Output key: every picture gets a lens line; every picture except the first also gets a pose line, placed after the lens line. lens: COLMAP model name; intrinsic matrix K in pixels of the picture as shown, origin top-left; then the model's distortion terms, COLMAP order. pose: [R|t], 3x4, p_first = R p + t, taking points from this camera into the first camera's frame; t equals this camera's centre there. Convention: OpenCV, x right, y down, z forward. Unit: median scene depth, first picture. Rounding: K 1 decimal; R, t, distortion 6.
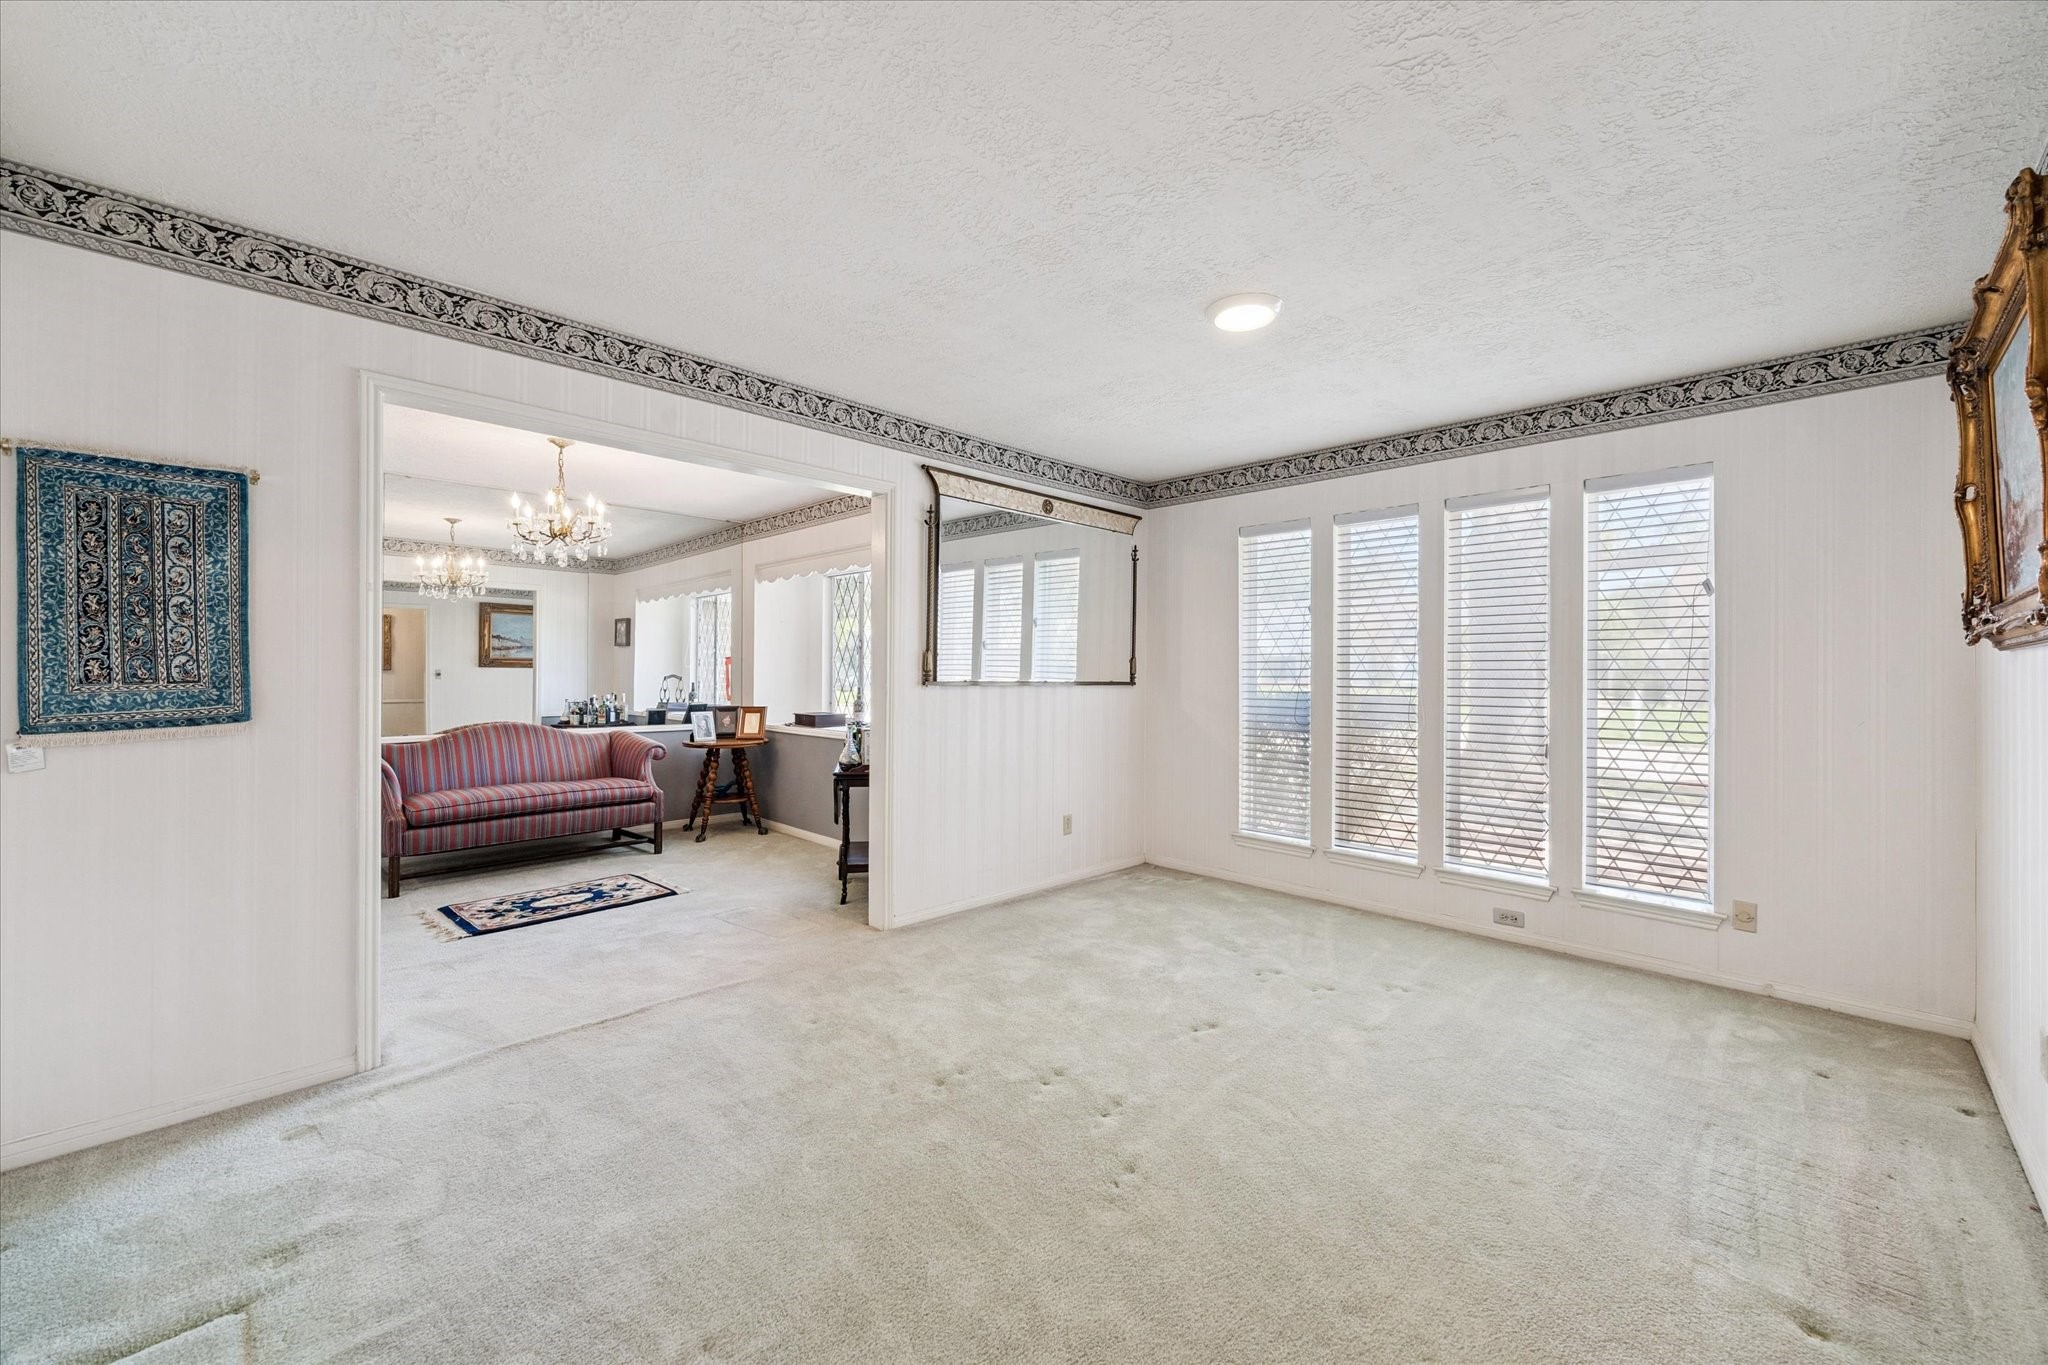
lens RADIAL K [[787.6, 0, 1017.2], [0, 787.6, 677.6], [0, 0, 1]] dist [0.003063, -0.000643]
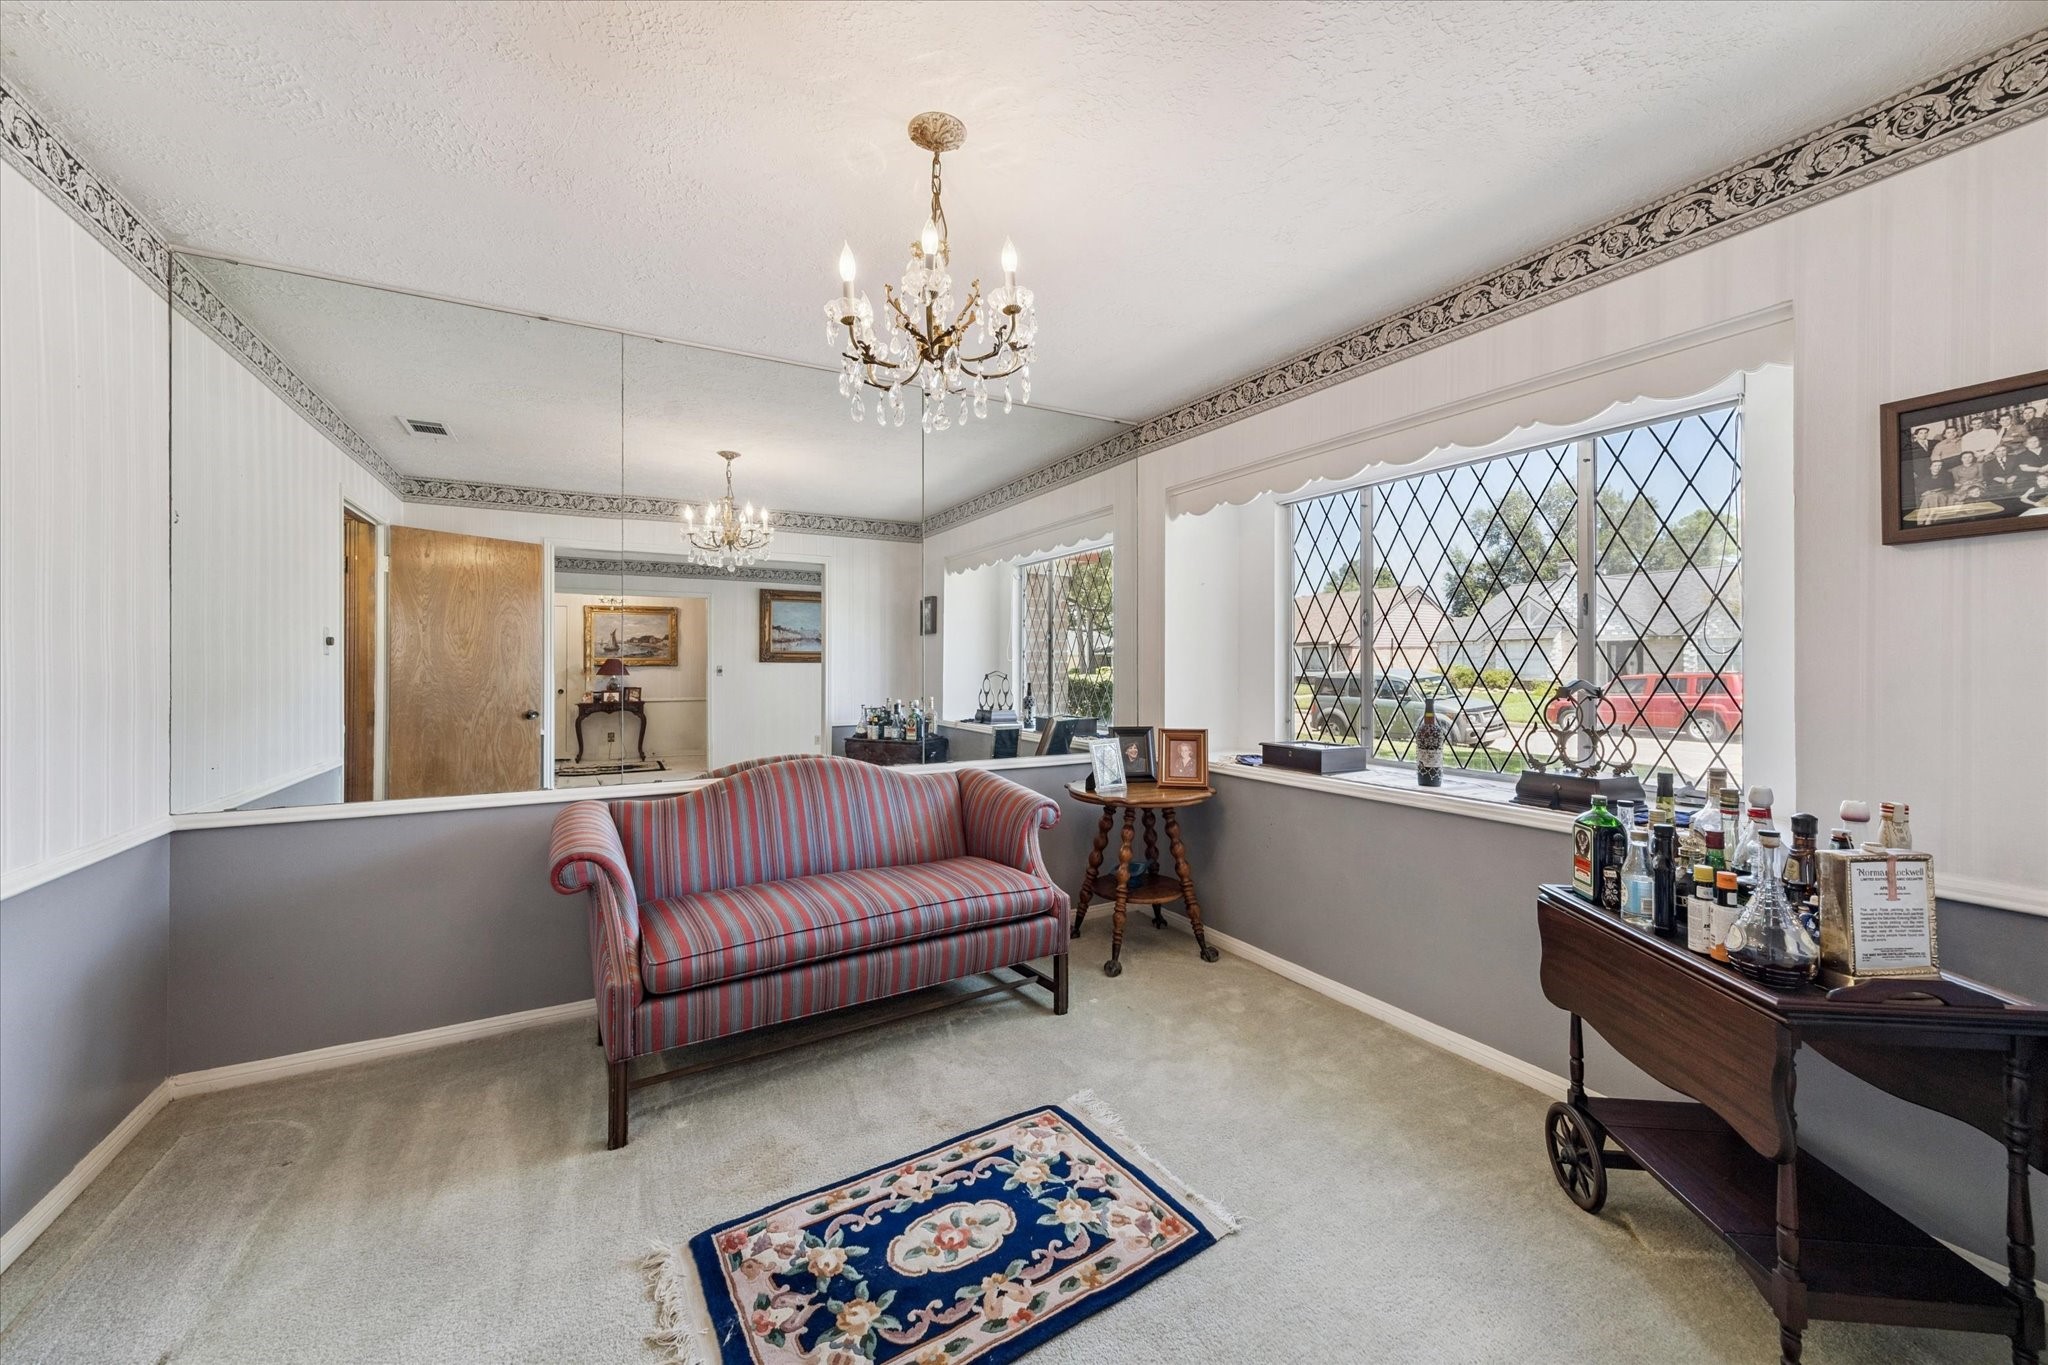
lens RADIAL K [[787.6, 0, 1027.4], [0, 787.6, 674.3], [0, 0, 1]] dist [0.003063, -0.000643]
pose [[0.964293, -0.001853, -0.264832, -0.289827], [0.003319, 0.999982, 0.005090, -0.006555], [0.264818, -0.005787, 0.964281, 0.415274]]
